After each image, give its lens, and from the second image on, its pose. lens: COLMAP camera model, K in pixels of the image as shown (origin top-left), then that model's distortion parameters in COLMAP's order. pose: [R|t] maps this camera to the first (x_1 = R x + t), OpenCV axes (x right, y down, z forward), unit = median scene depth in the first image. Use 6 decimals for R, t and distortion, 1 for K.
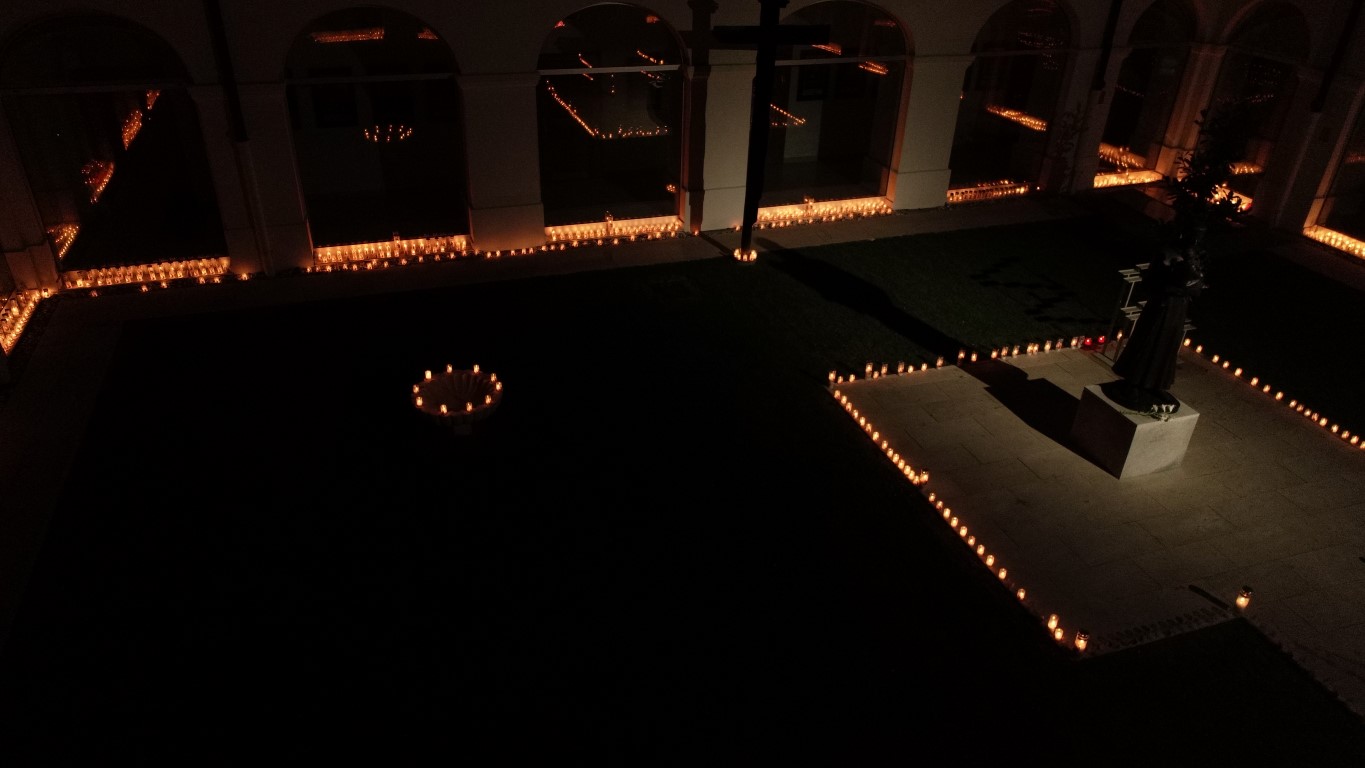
lens RADIAL K [[915.8, 0, 685.2], [0, 915.8, 382.3], [0, 0, 1]] dist [-0.002480, 0.006448]
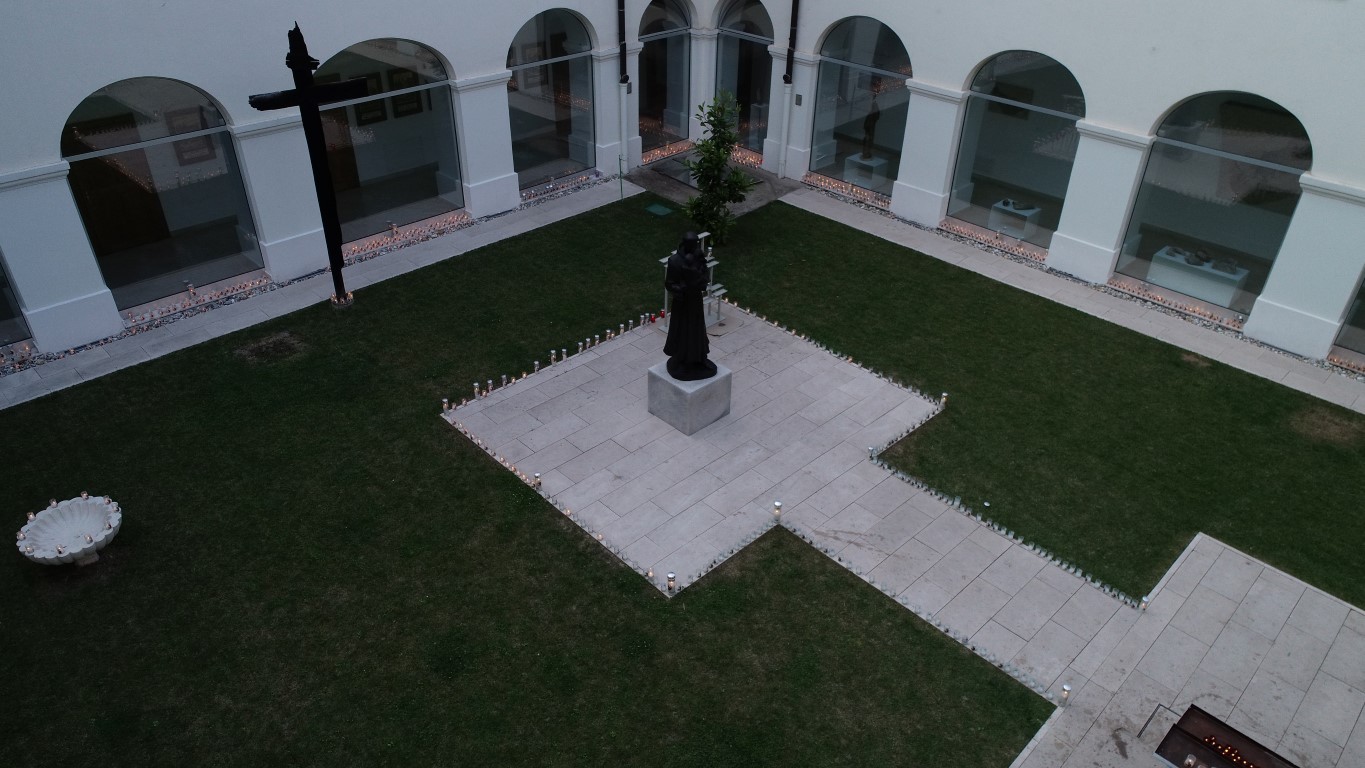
lens RADIAL K [[915.8, 0, 688.5], [0, 915.8, 374.3], [0, 0, 1]] dist [-0.002480, 0.006448]
pose [[0.902775, -0.242492, 0.355239, 0.027177], [0.224461, 0.970148, 0.091813, -0.053227], [-0.366898, -0.003149, 0.930256, -0.100542]]
